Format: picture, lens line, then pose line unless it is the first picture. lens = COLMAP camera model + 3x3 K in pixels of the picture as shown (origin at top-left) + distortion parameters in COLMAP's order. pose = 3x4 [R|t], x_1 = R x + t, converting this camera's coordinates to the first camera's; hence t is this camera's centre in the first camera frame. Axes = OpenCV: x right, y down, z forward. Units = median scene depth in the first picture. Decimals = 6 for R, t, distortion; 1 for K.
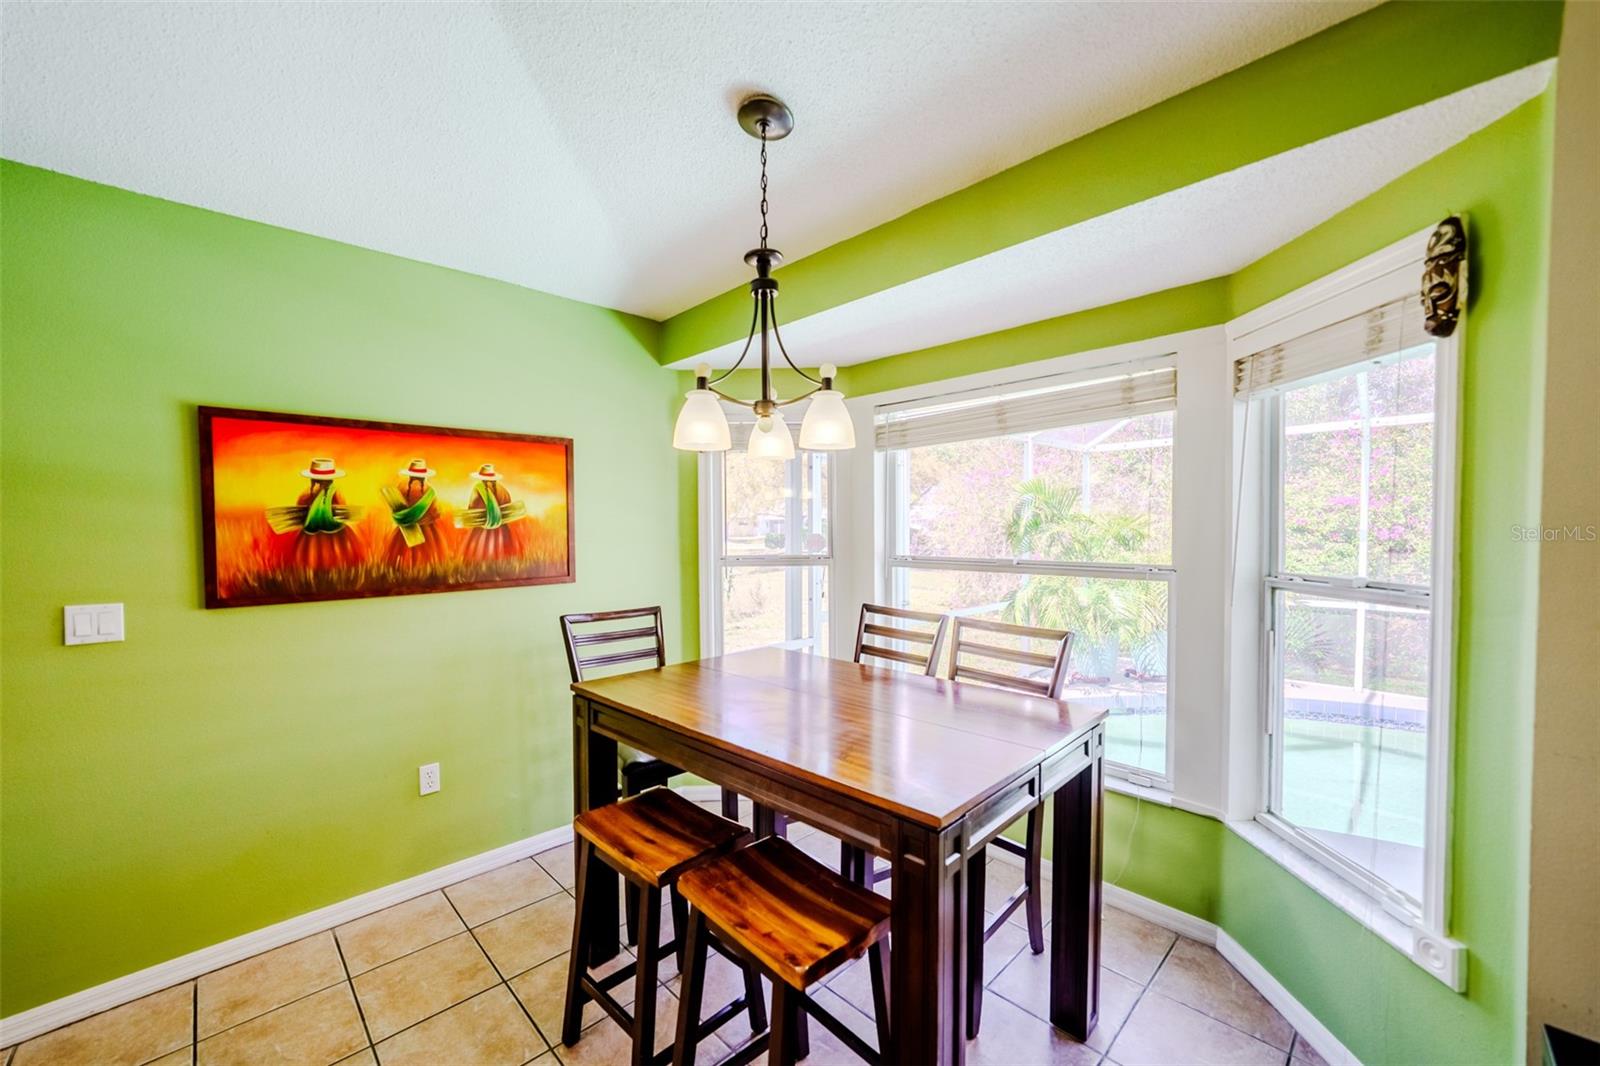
lens RADIAL K [[634.5, 0, 798.3], [0, 634.5, 544.3], [0, 0, 1]] dist [-0.011748, 0.000048]
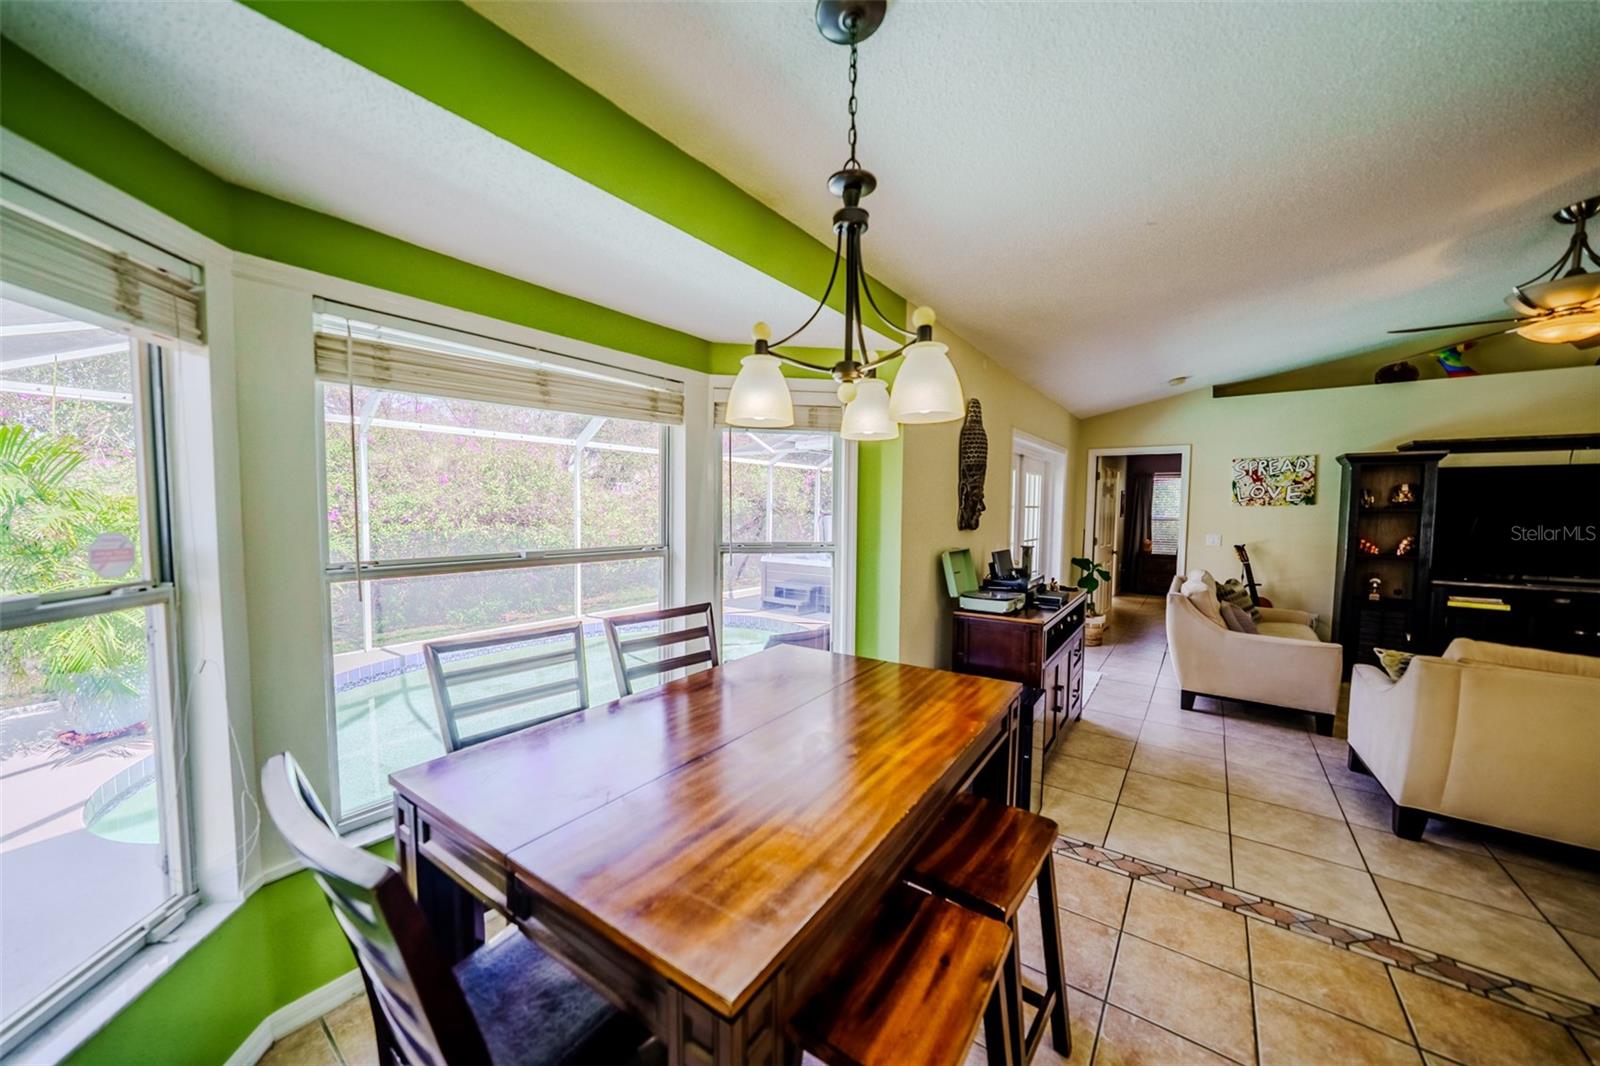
lens RADIAL K [[562.5, 0, 790.2], [0, 562.5, 540.3], [0, 0, 1]] dist [-0.020531, 0.003895]
pose [[-0.165345, -0.052659, 0.984829, -0.562126], [0.022112, 0.998125, 0.057083, -0.031513], [-0.985988, 0.031215, -0.163870, 0.889347]]
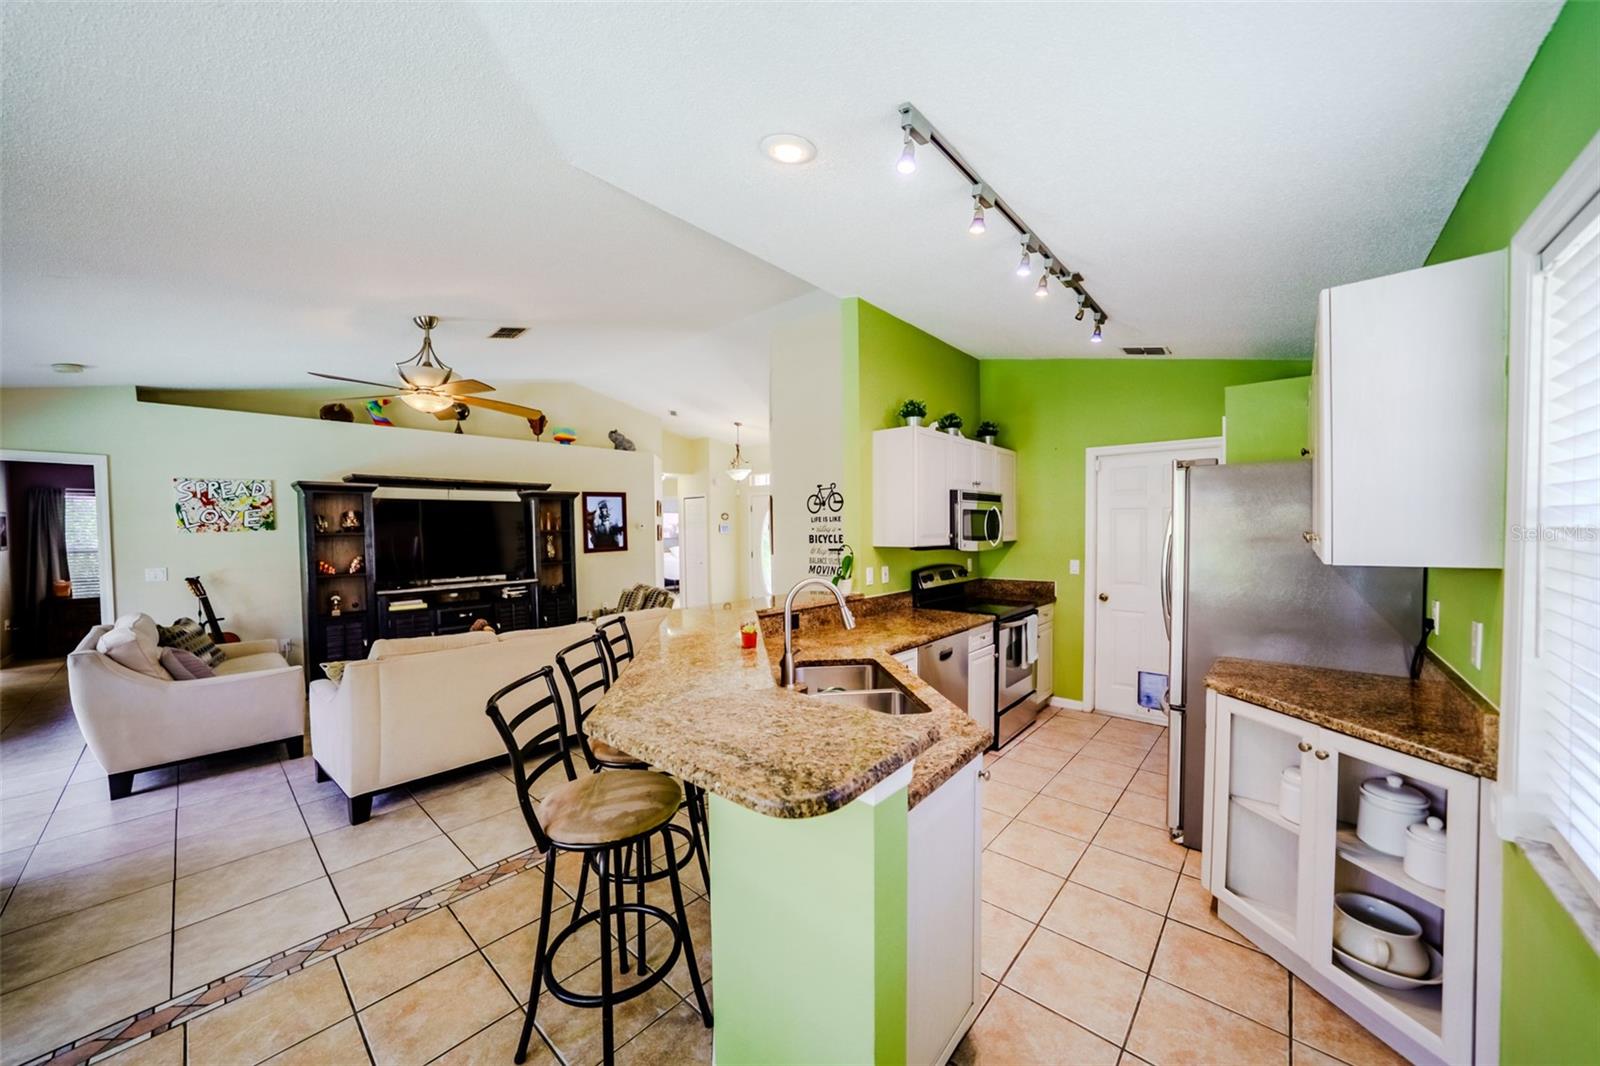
lens RADIAL K [[562.5, 0, 796.2], [0, 562.5, 541.3], [0, 0, 1]] dist [-0.020531, 0.003895]
pose [[-0.996840, 0.021782, -0.076394, -0.619188], [0.017681, 0.998387, 0.053946, -0.037596], [0.077446, 0.052425, -0.995617, 0.817071]]
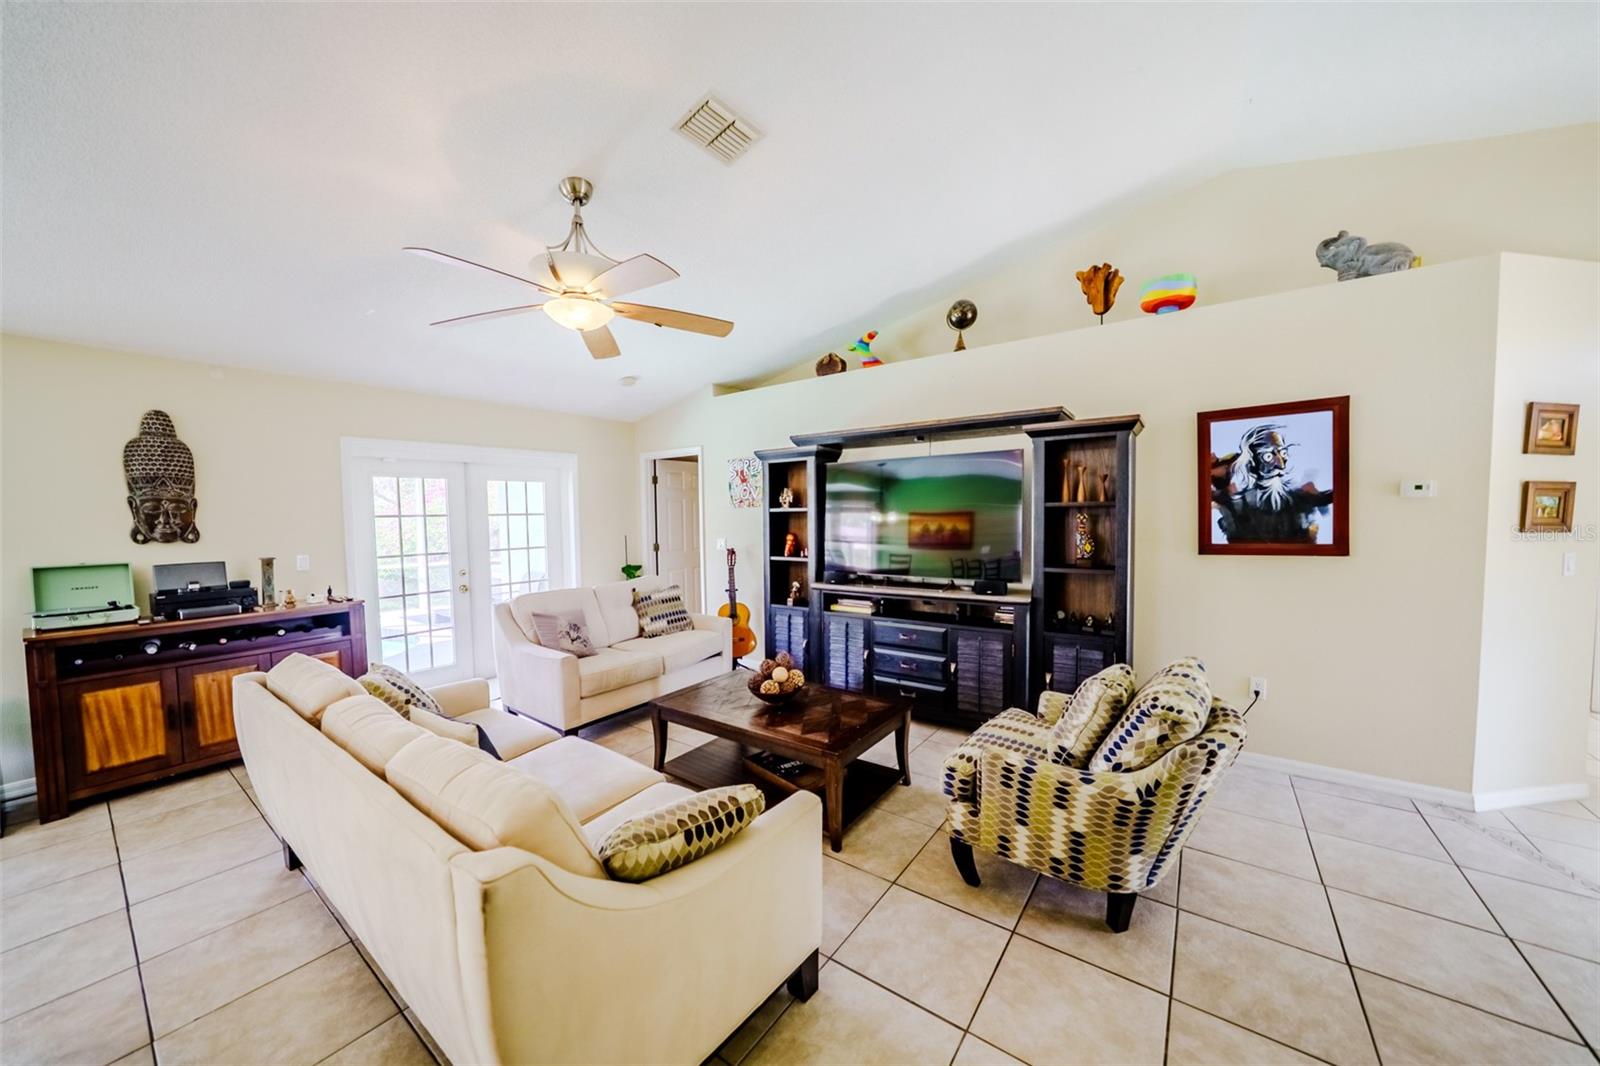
lens RADIAL K [[562.5, 0, 786.8], [0, 562.5, 538.4], [0, 0, 1]] dist [-0.020531, 0.003895]
pose [[-0.164206, -0.034134, 0.985835, -0.843504], [0.044143, 0.998146, 0.041913, 0.035371], [-0.985438, 0.050400, -0.162395, -1.147782]]
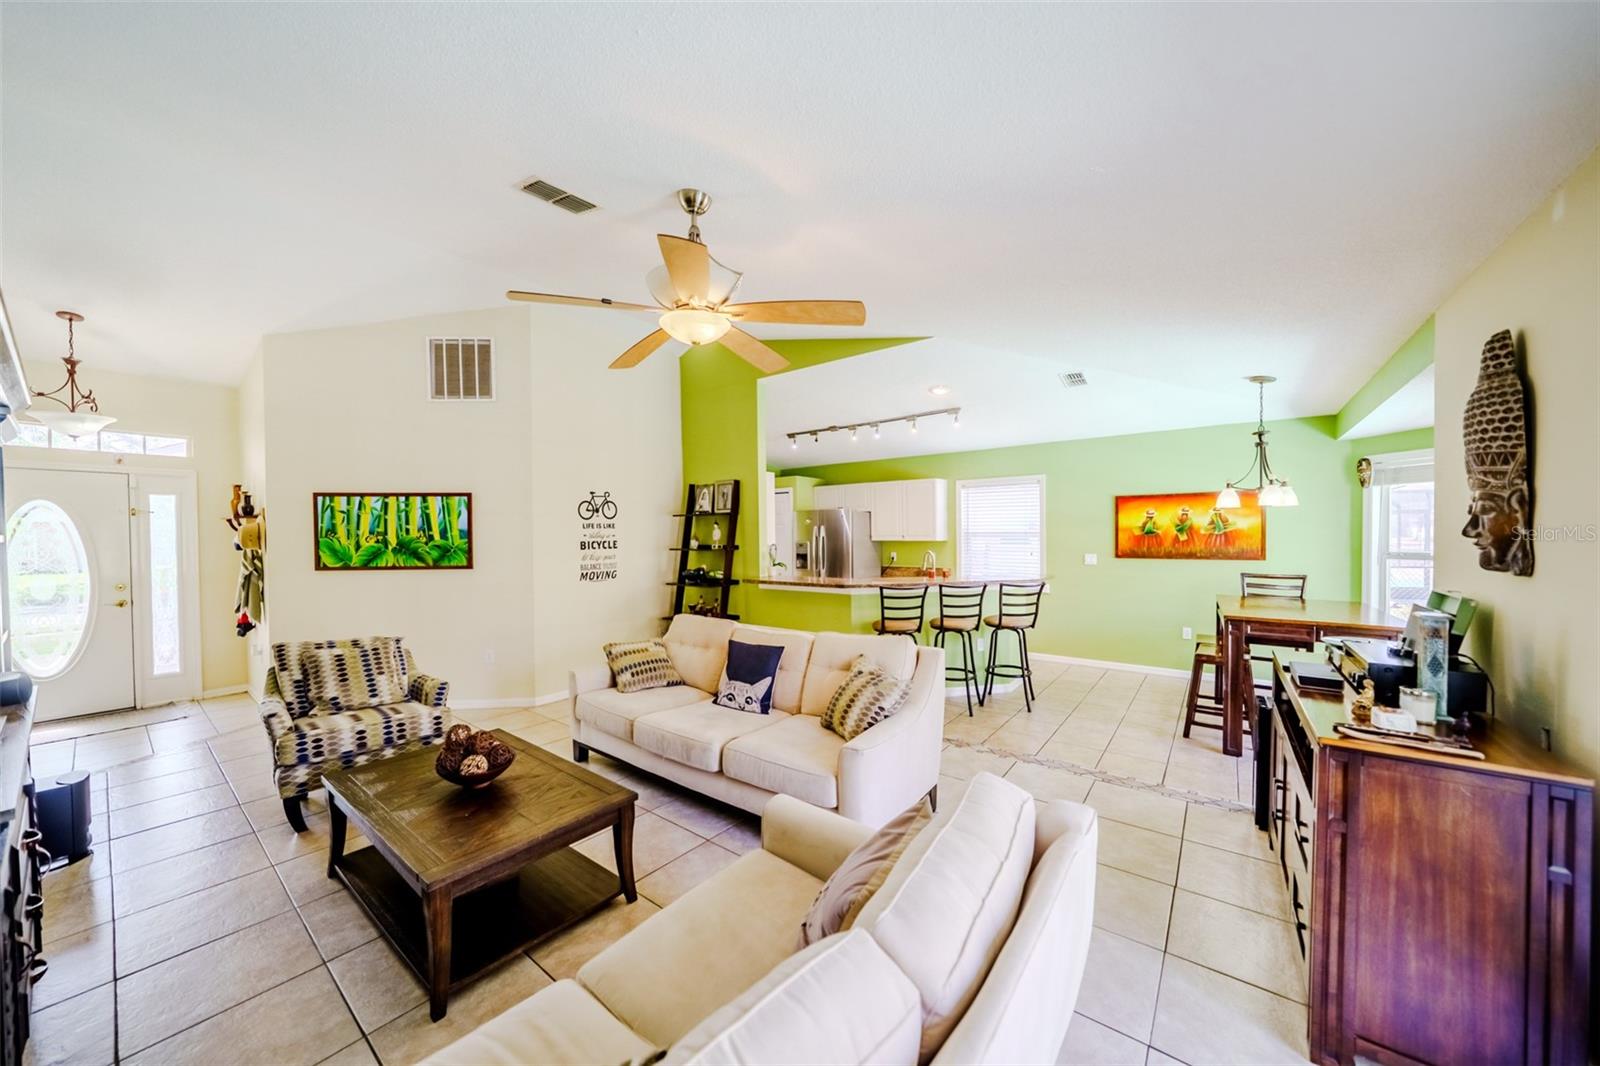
lens RADIAL K [[562.5, 0, 792.2], [0, 562.5, 542.4], [0, 0, 1]] dist [-0.020531, 0.003895]
pose [[0.144508, 0.023586, -0.989222, 1.428633], [-0.022189, 0.999542, 0.020591, -0.000675], [0.989255, 0.018975, 0.144965, -0.919145]]
